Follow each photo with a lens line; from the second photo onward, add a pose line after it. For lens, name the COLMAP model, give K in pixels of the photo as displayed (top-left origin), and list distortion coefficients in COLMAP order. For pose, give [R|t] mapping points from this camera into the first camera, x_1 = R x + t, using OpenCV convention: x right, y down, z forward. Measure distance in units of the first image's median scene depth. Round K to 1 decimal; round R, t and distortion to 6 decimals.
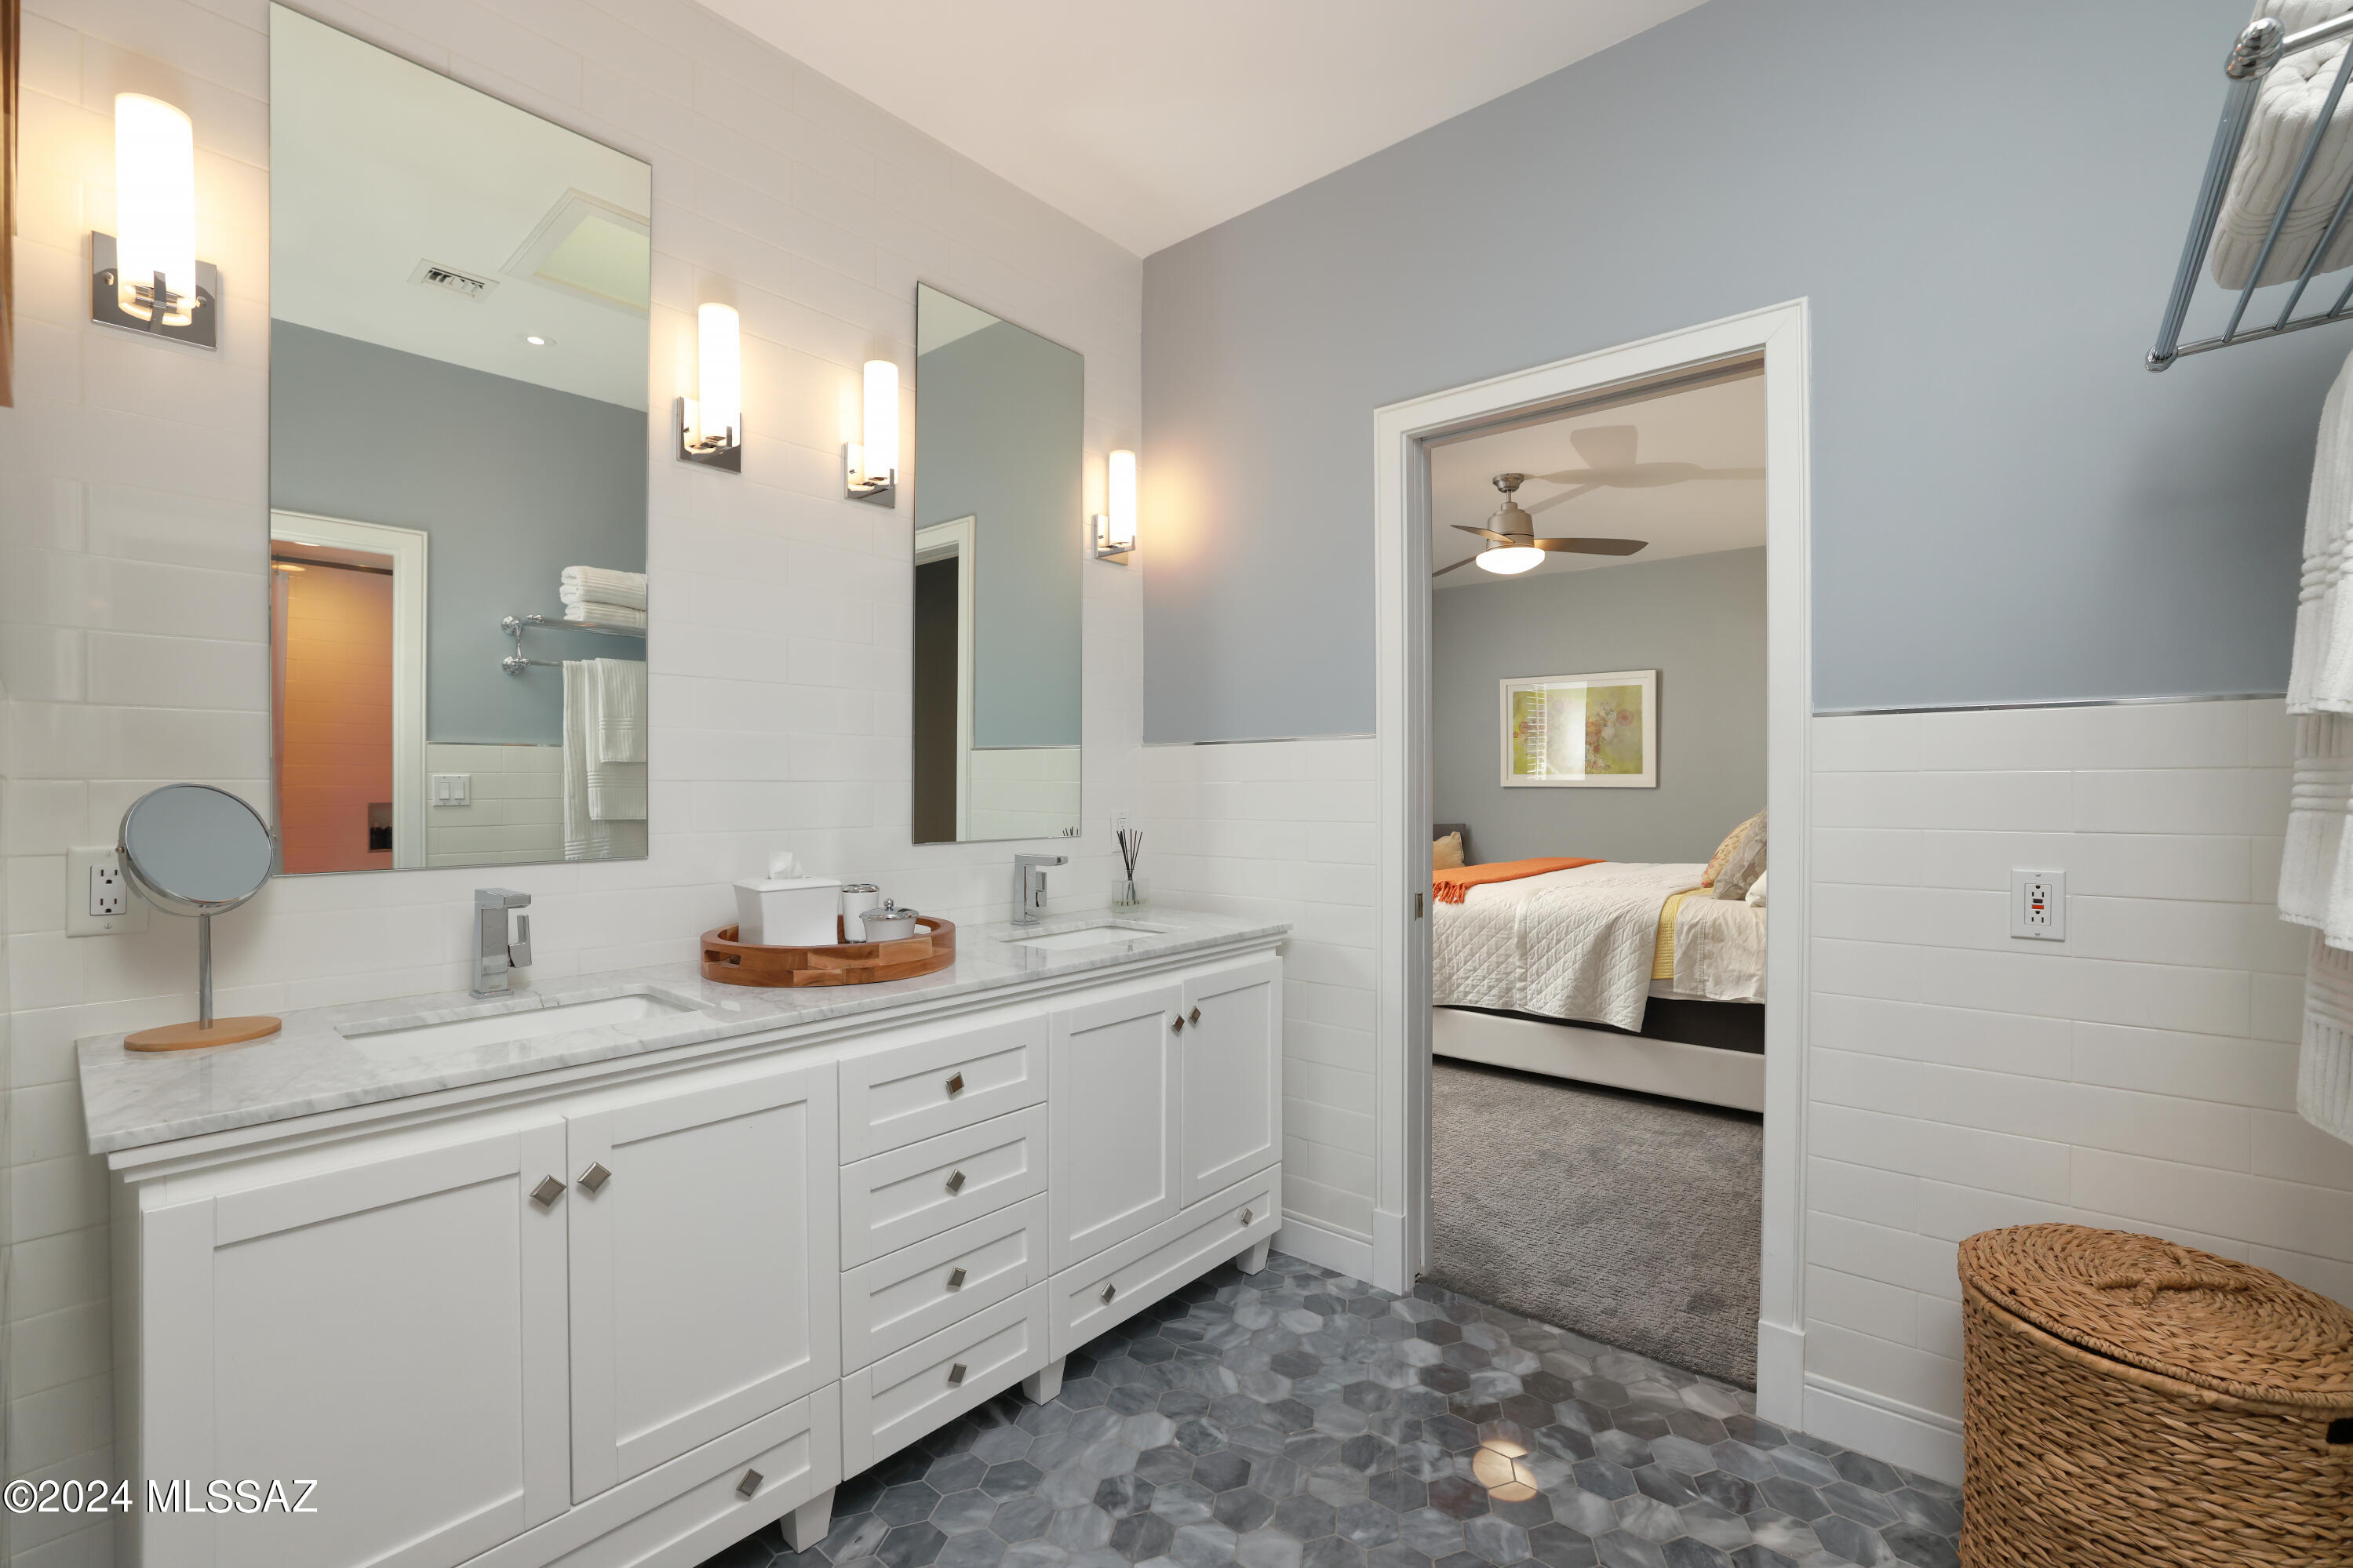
lens RADIAL K [[1016.7, 0, 1180.5], [0, 1016.7, 789.2], [0, 0, 1]] dist [-0.029544, 0.008803]
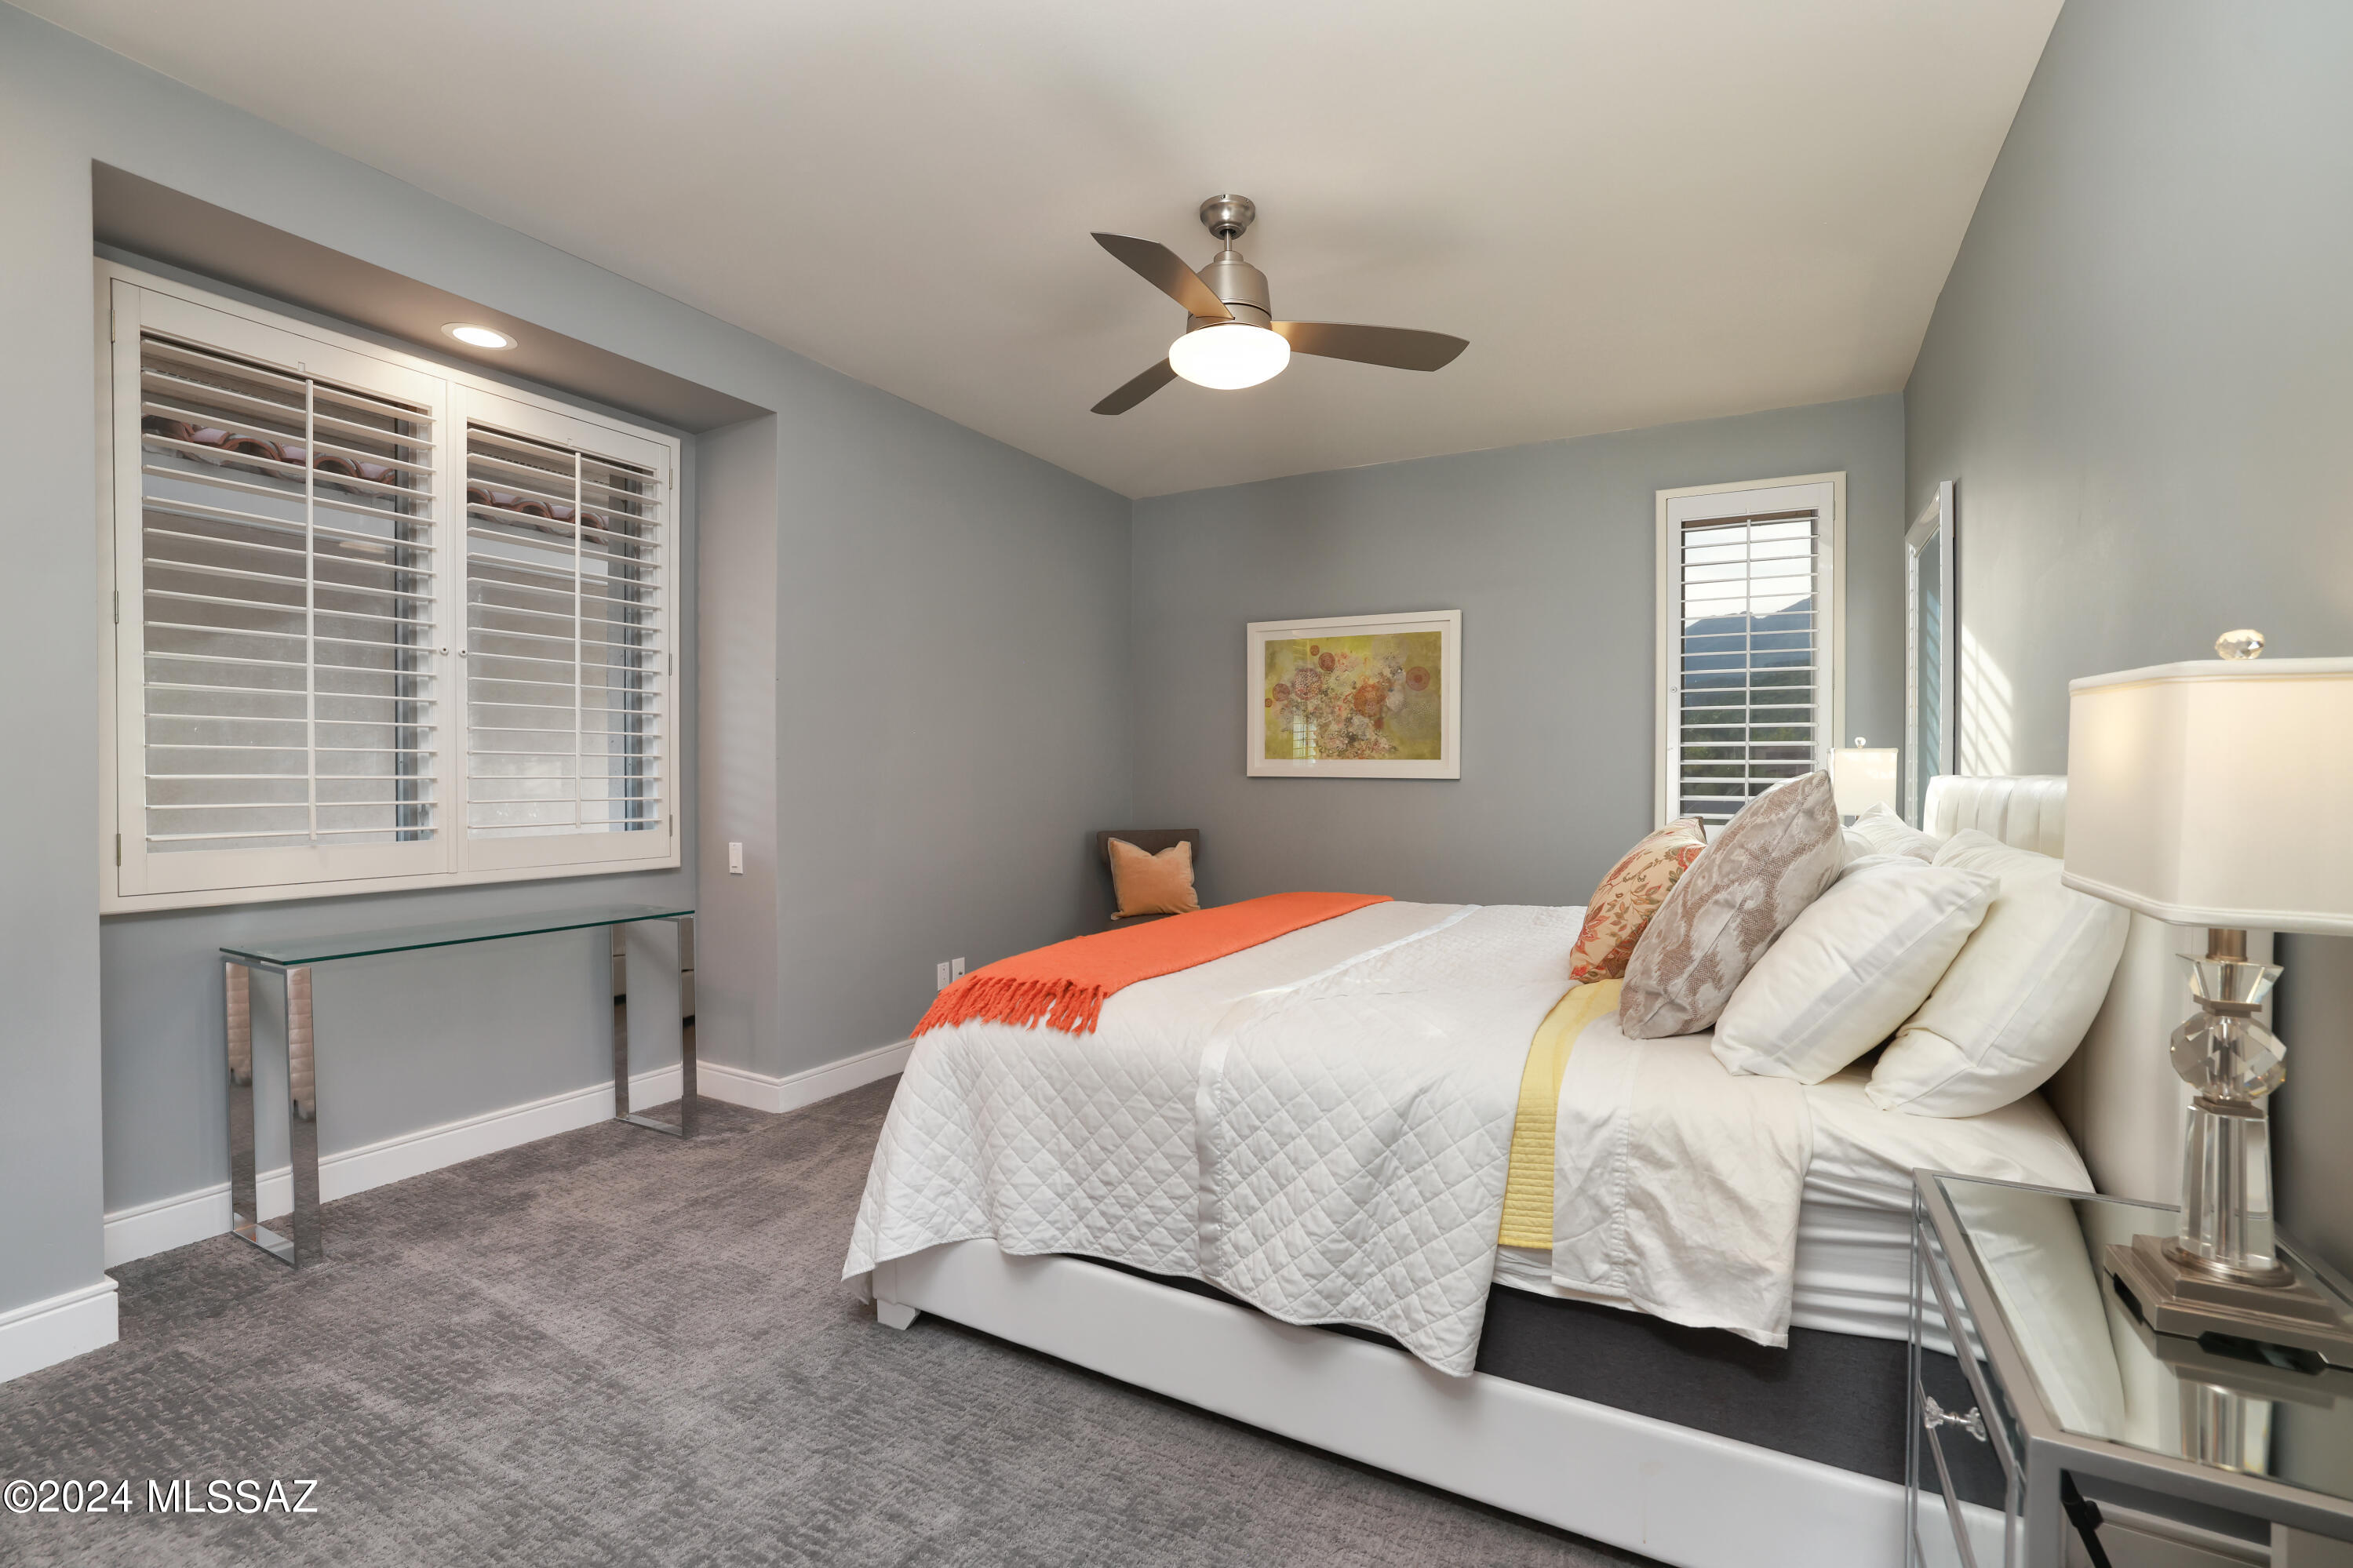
lens RADIAL K [[1016.7, 0, 1174.2], [0, 1016.7, 784.0], [0, 0, 1]] dist [-0.029544, 0.008803]
pose [[0.981513, 0.005997, 0.191303, 0.140335], [-0.006271, 0.999980, 0.000824, 0.002421], [-0.191294, -0.002008, 0.981531, 0.342866]]
